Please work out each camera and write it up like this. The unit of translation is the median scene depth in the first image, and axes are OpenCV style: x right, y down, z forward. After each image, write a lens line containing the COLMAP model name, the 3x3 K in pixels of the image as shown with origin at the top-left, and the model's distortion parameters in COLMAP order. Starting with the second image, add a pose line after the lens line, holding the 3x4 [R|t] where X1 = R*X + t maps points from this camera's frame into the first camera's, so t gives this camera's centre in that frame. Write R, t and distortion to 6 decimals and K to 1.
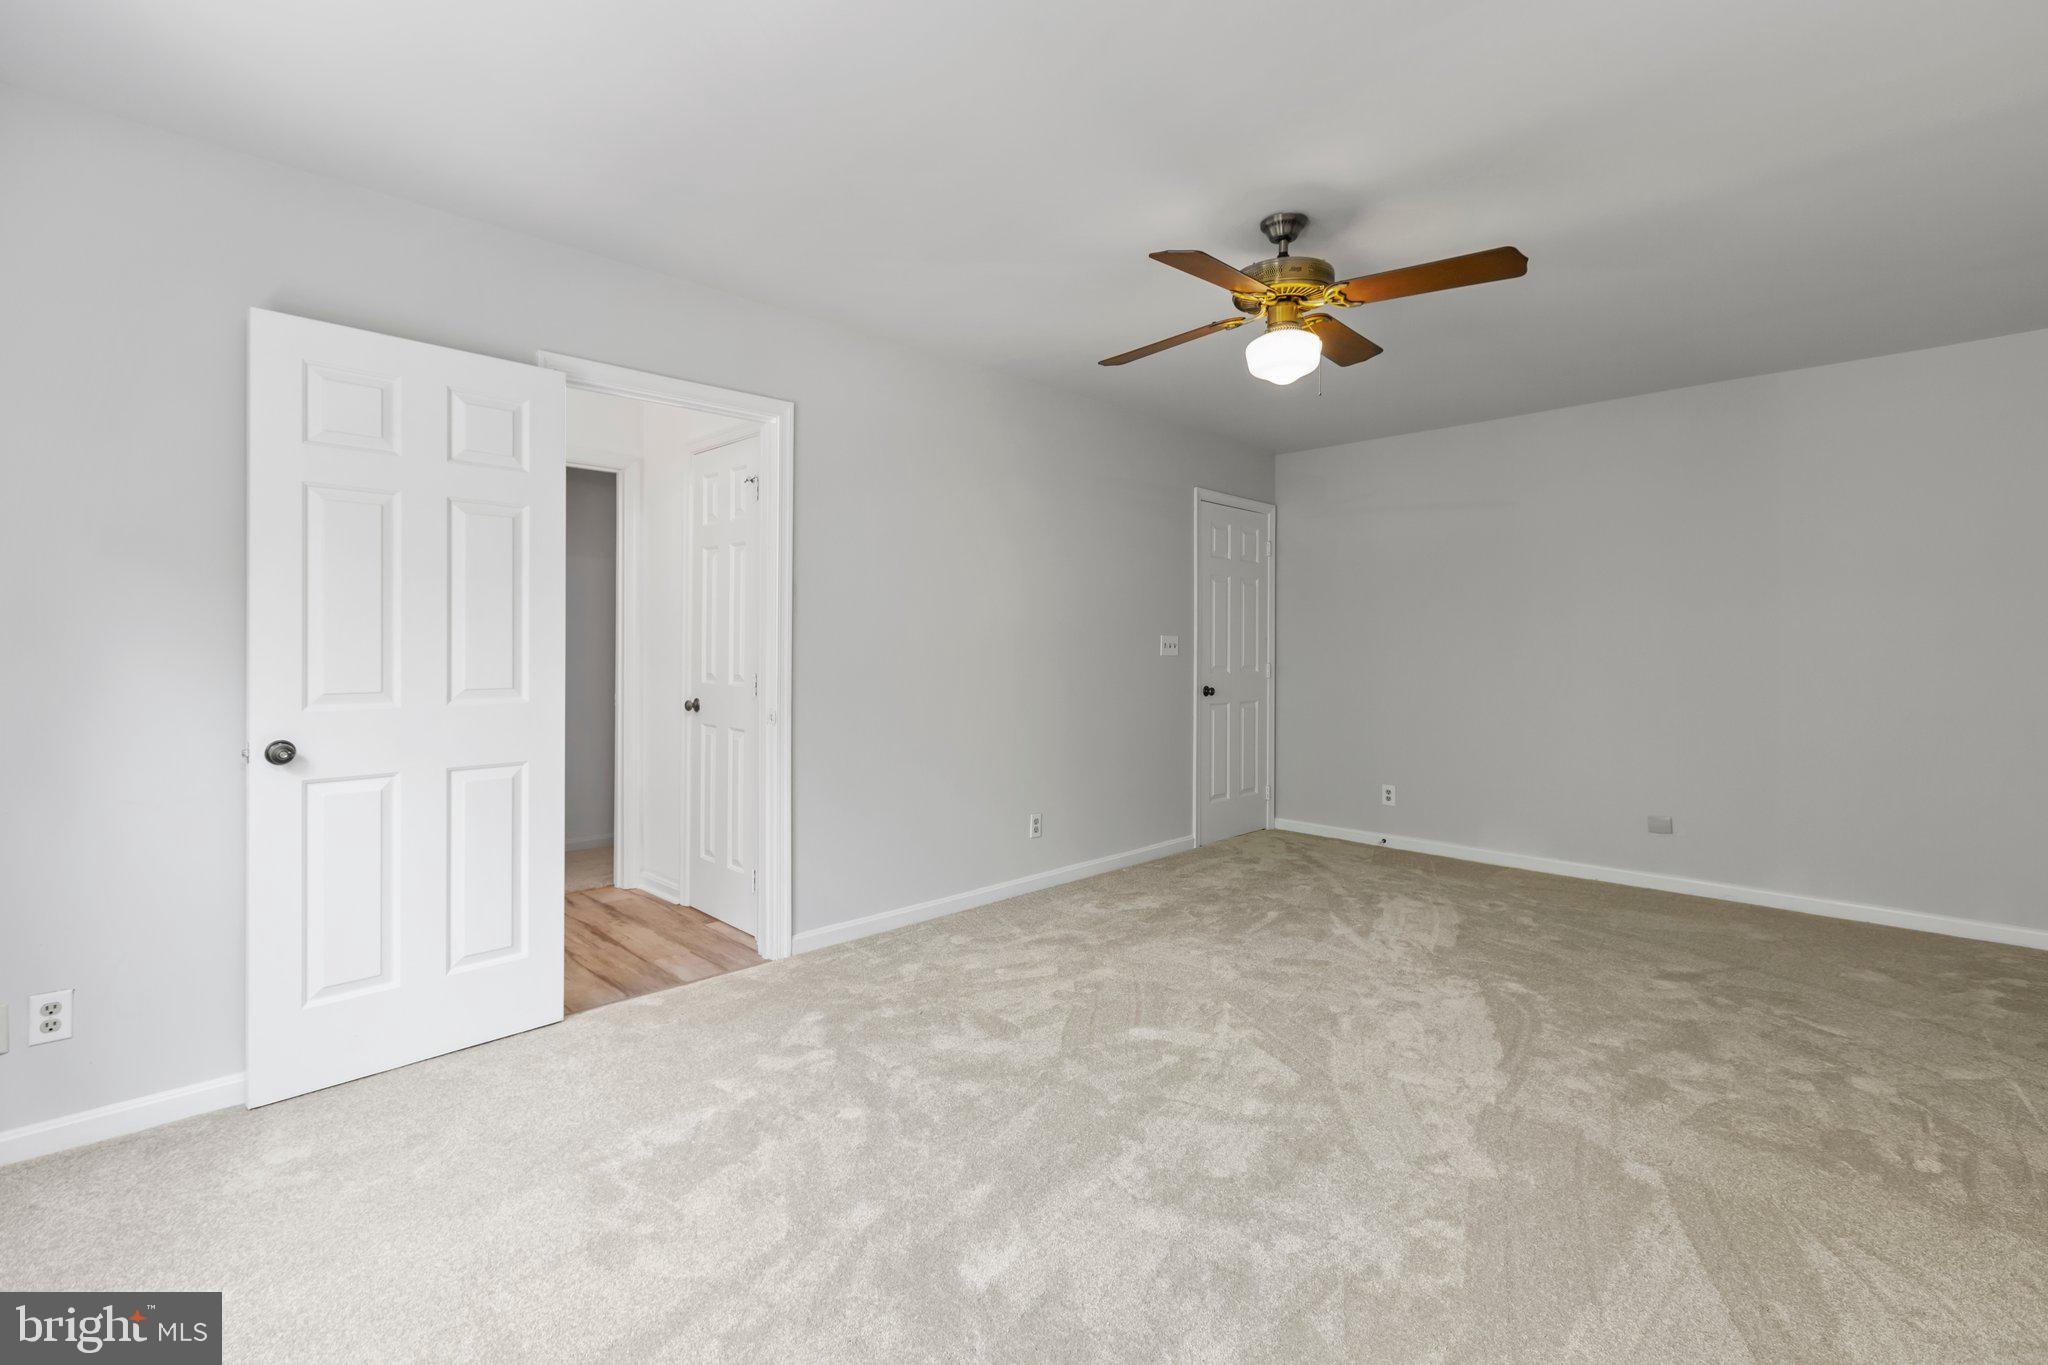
lens RADIAL K [[921.1, 0, 1019.0], [0, 921.1, 652.8], [0, 0, 1]] dist [-0.001110, -0.000090]
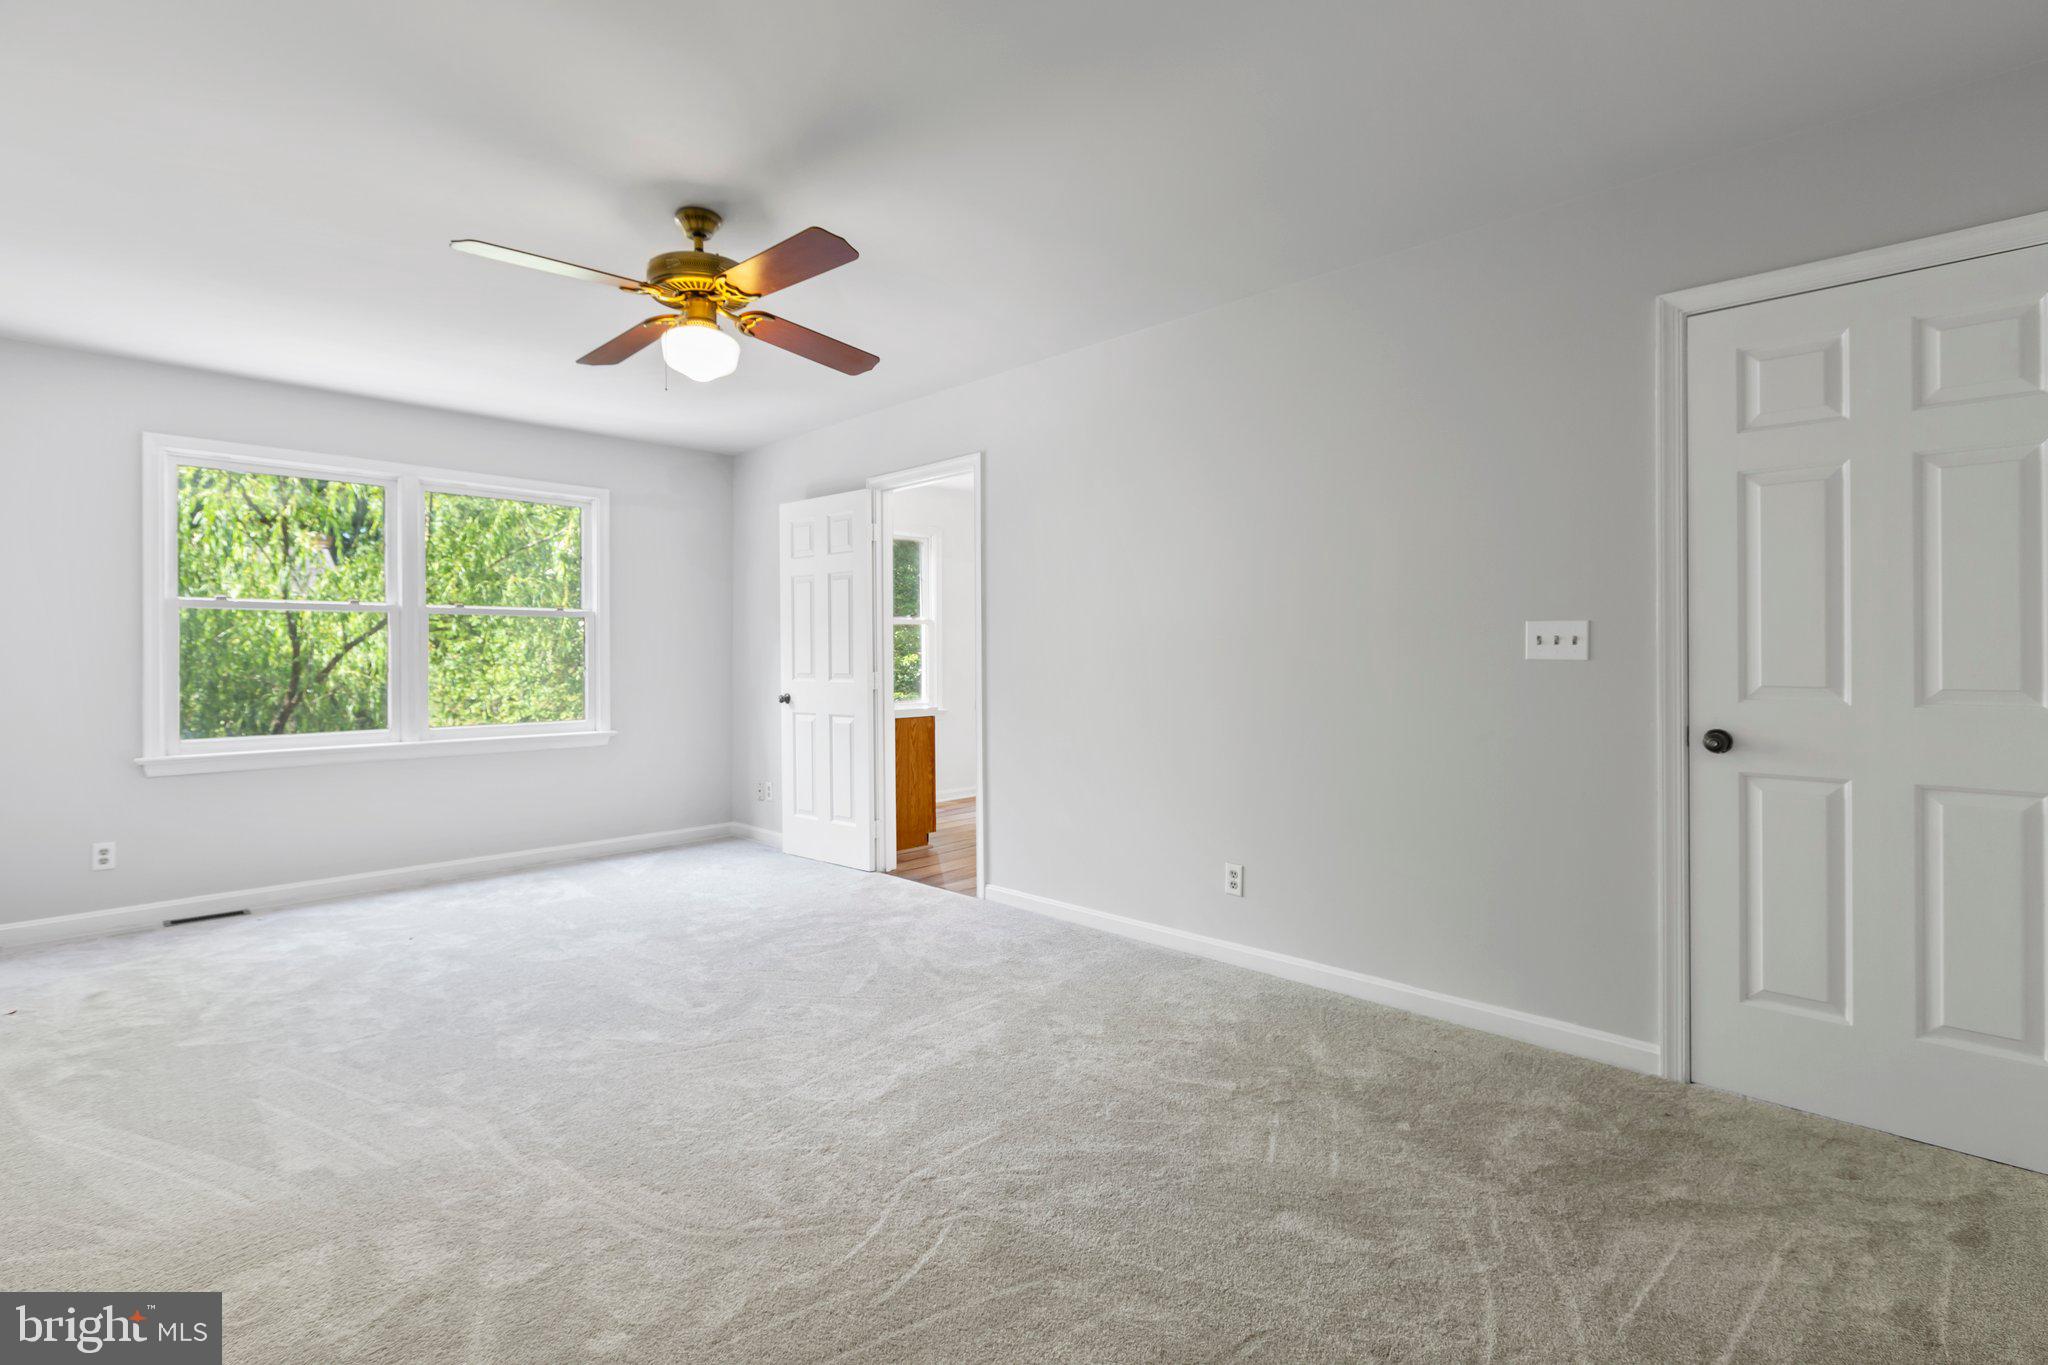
lens RADIAL K [[921.1, 0, 1019.0], [0, 921.1, 652.8], [0, 0, 1]] dist [-0.001110, -0.000090]
pose [[0.010953, 0.004109, -0.999932, 0.672269], [0.007359, 0.999964, 0.004190, -0.005224], [0.999913, -0.007404, 0.010922, 0.697738]]
